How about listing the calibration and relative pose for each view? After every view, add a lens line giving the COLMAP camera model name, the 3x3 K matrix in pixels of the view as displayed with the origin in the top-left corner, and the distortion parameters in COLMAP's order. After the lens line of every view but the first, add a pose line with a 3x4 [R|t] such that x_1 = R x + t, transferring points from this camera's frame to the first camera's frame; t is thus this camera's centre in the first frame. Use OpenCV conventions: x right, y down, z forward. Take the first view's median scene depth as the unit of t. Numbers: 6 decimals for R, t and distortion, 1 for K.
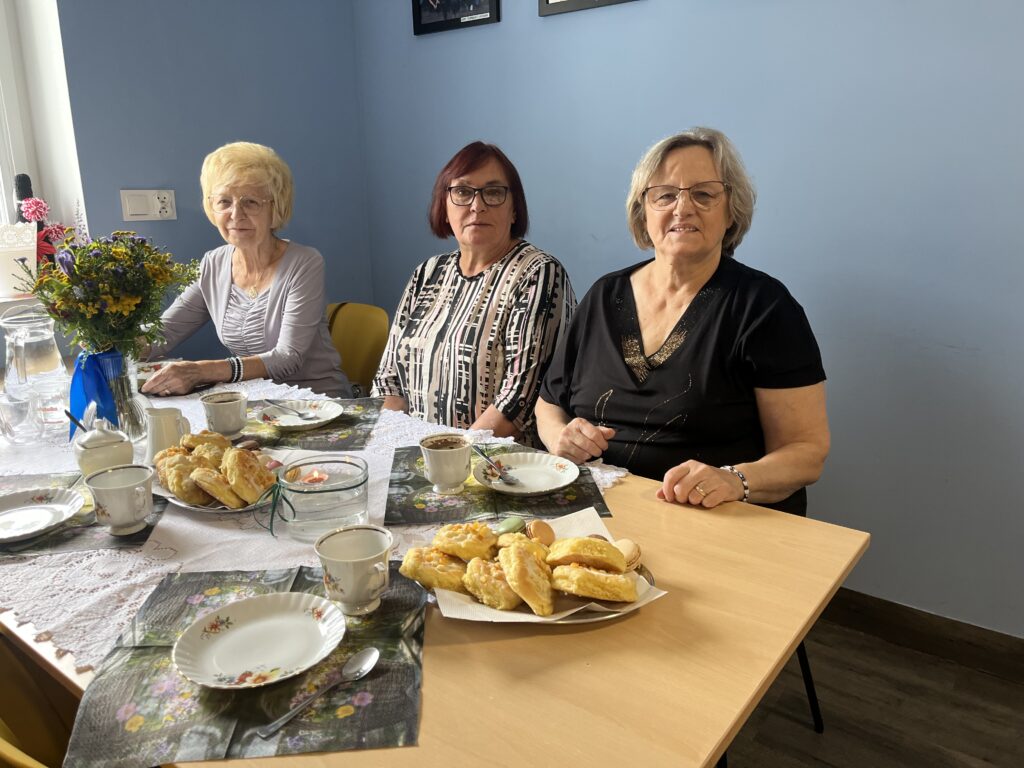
lens RADIAL K [[777.8, 0, 512.0], [0, 777.8, 384.0], [0, 0, 1]] dist [0.064412, 0.001009]
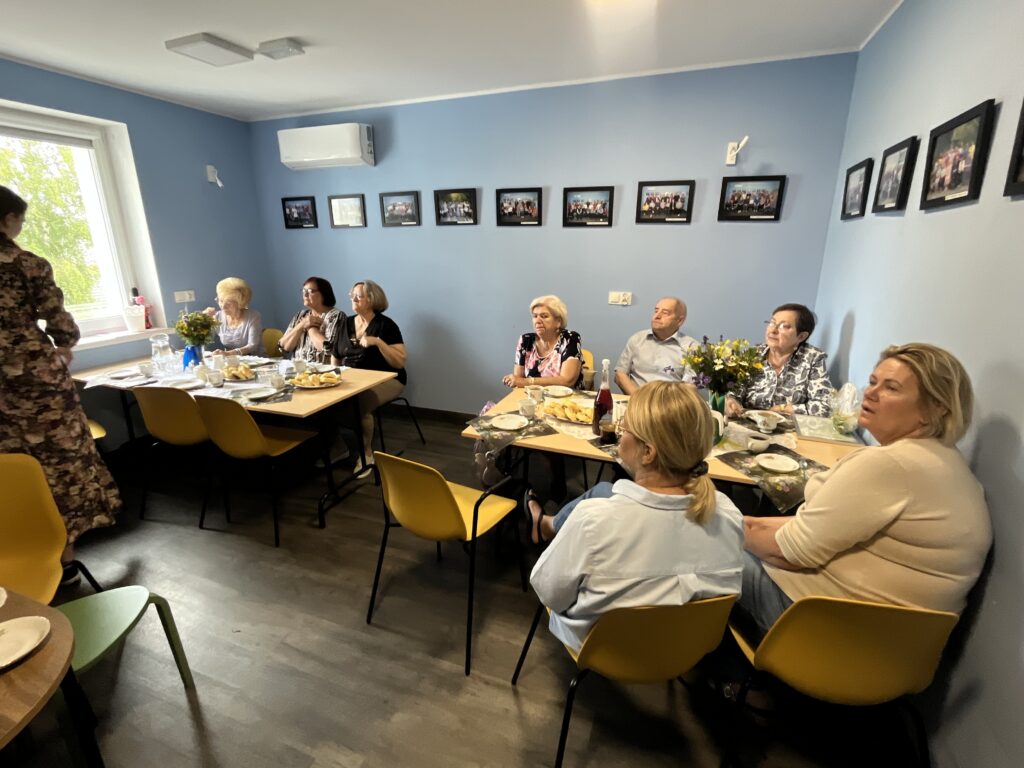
lens RADIAL K [[485.7, 0, 512.0], [0, 485.7, 384.0], [0, 0, 1]] dist [0.000060, -0.000008]
pose [[0.960563, -0.071646, 0.268673, 0.208543], [0.066824, 0.997398, 0.027062, 0.143142], [-0.269913, -0.008041, 0.962851, -1.253581]]
